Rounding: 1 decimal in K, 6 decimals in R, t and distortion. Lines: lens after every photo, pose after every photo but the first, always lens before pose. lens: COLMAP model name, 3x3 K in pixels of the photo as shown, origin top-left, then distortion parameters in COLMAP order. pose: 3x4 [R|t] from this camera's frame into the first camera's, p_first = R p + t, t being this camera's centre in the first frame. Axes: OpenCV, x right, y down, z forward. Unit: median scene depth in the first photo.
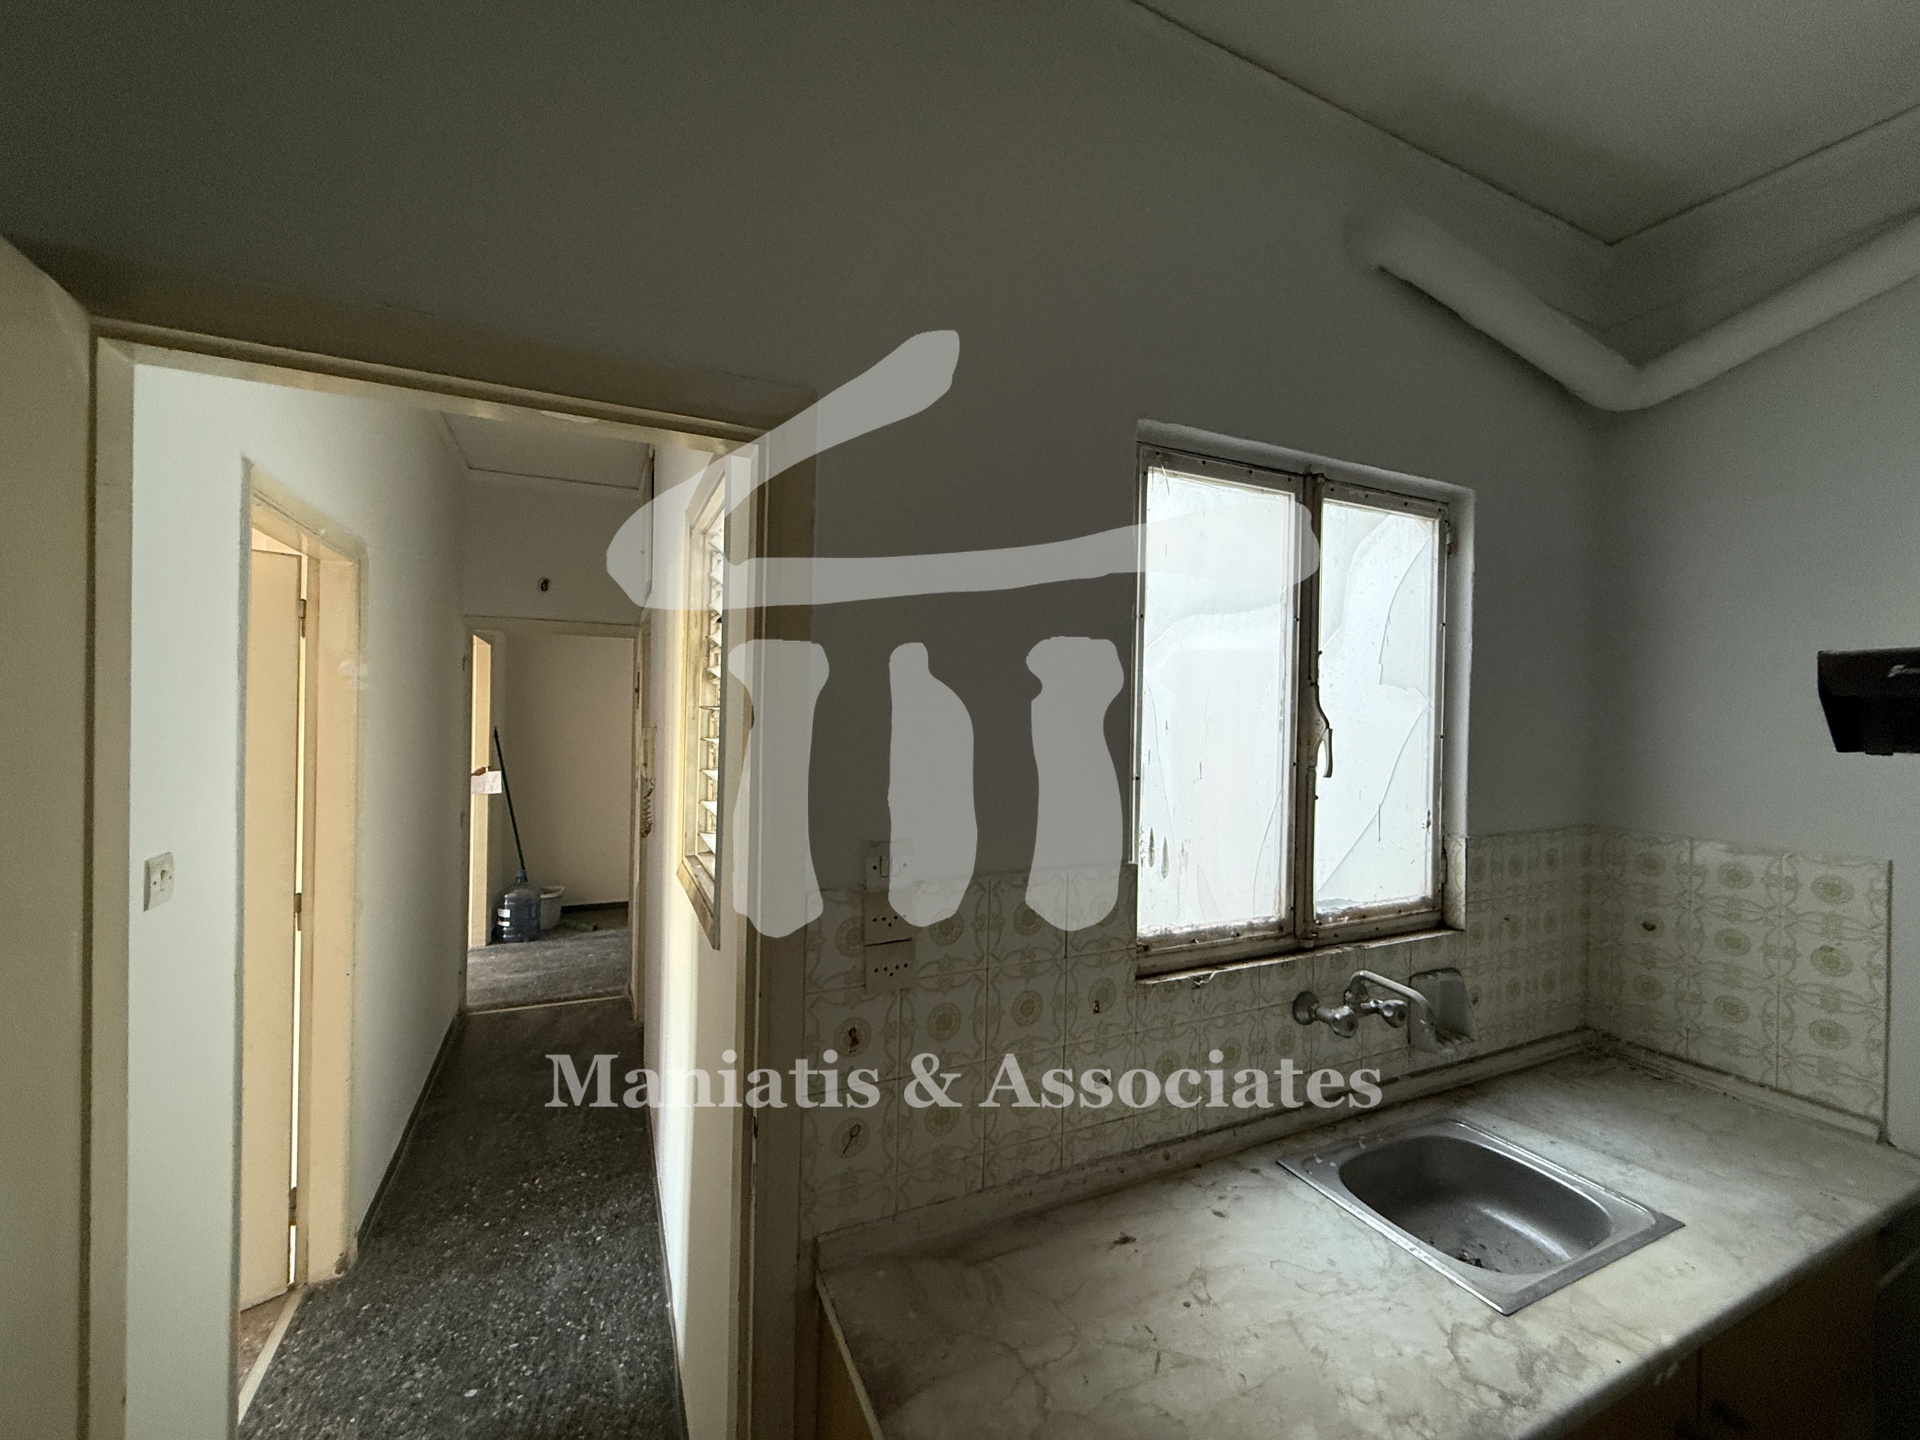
lens RADIAL K [[763.4, 0, 954.7], [0, 763.4, 719.5], [0, 0, 1]] dist [-0.001048, 0.000432]
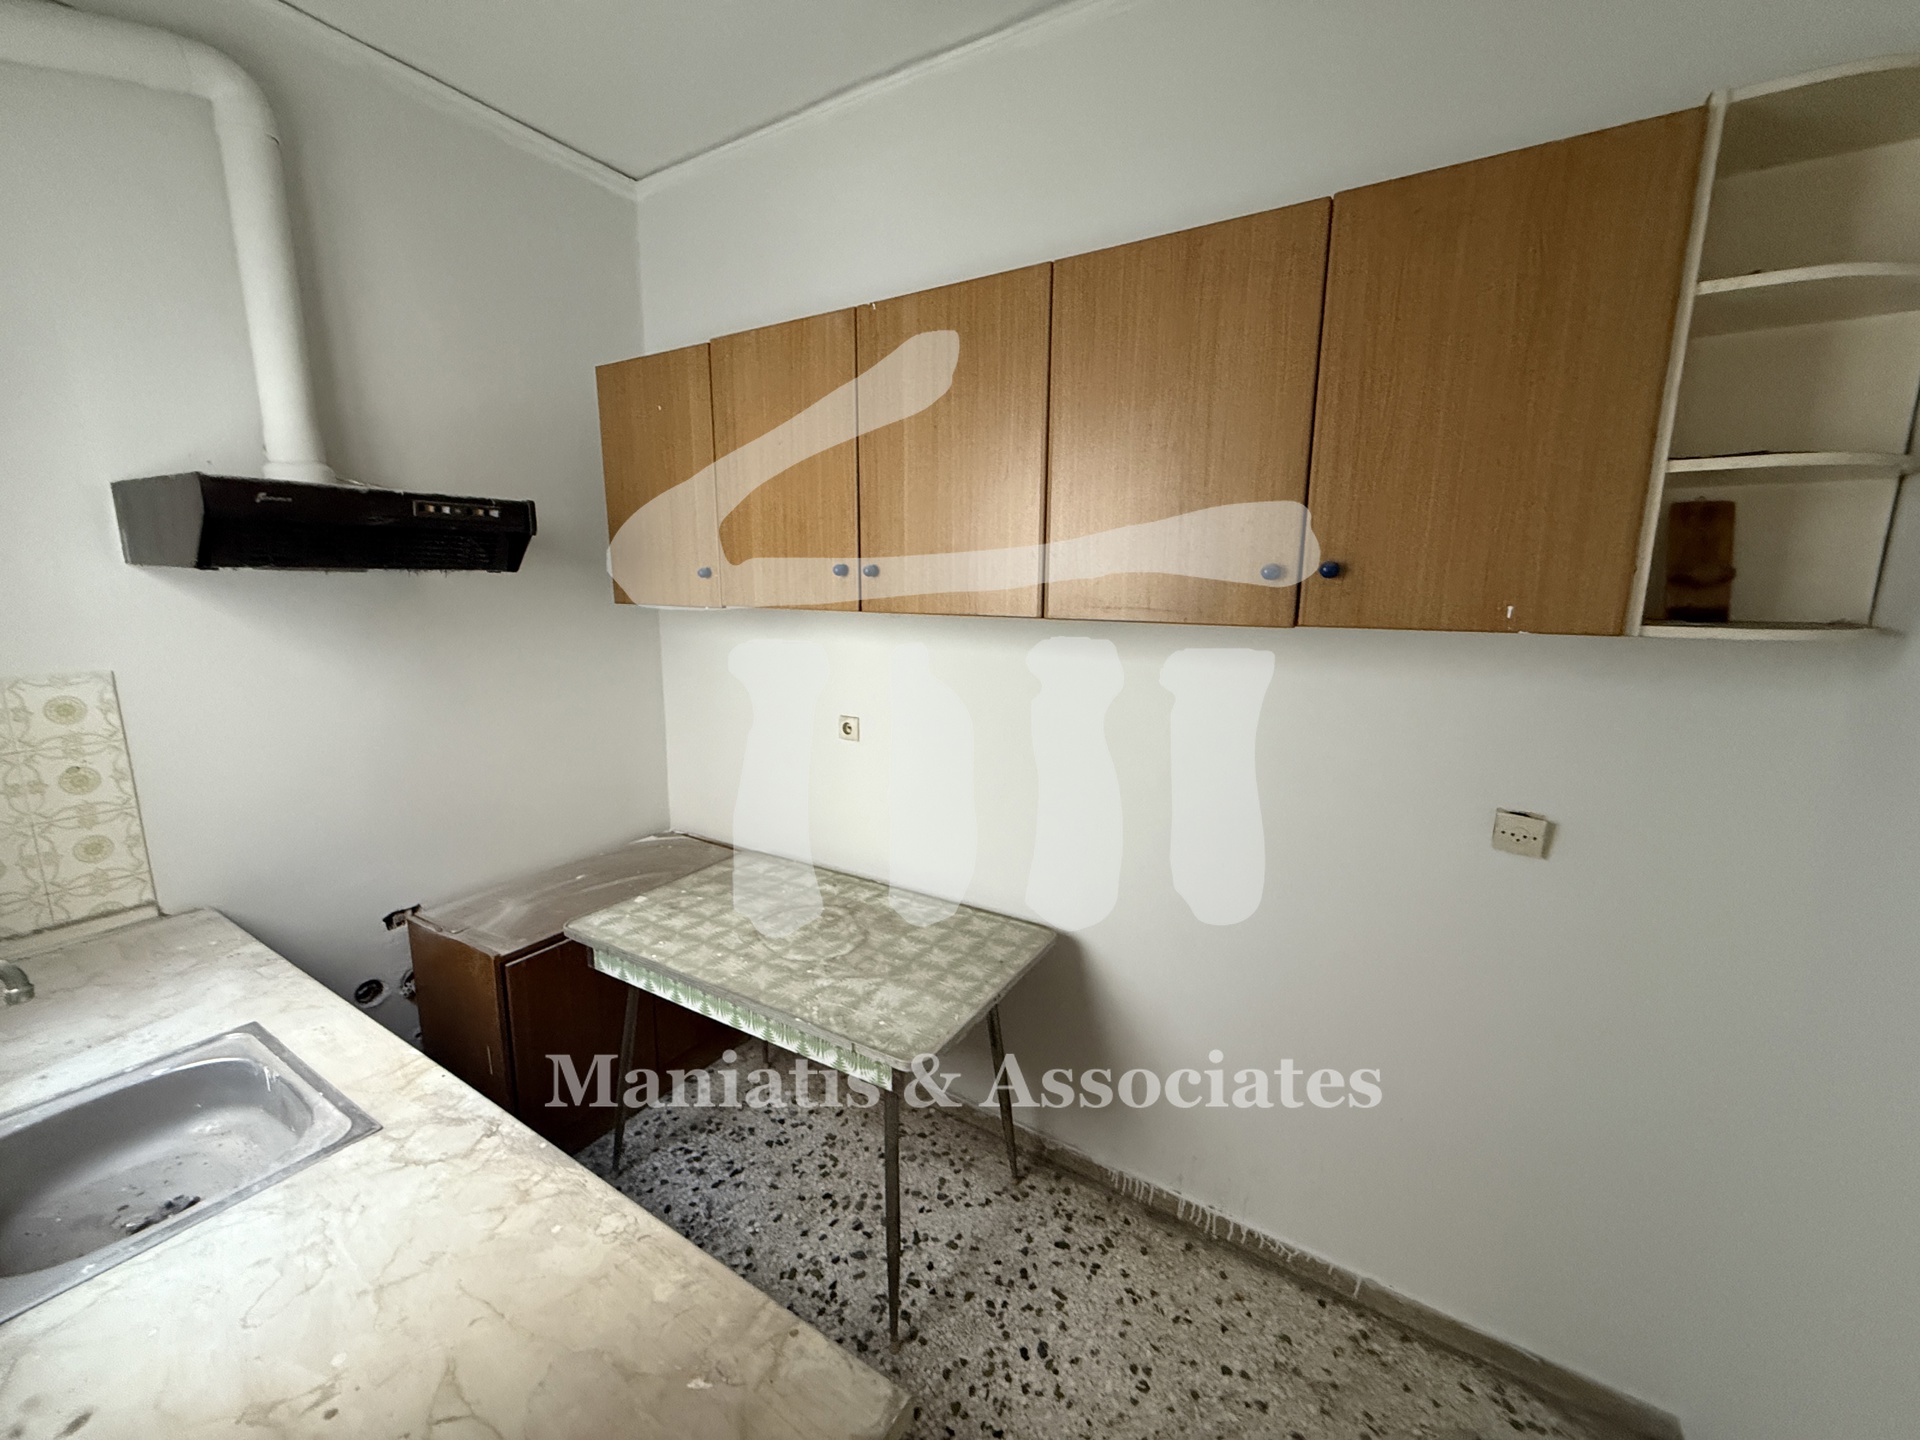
lens RADIAL K [[763.4, 0, 954.7], [0, 763.4, 719.5], [0, 0, 1]] dist [-0.001048, 0.000432]
pose [[-0.546505, -0.179059, 0.818089, -0.309337], [-0.024973, 0.979925, 0.197798, 0.010222], [-0.837083, 0.087667, -0.540006, 0.593545]]
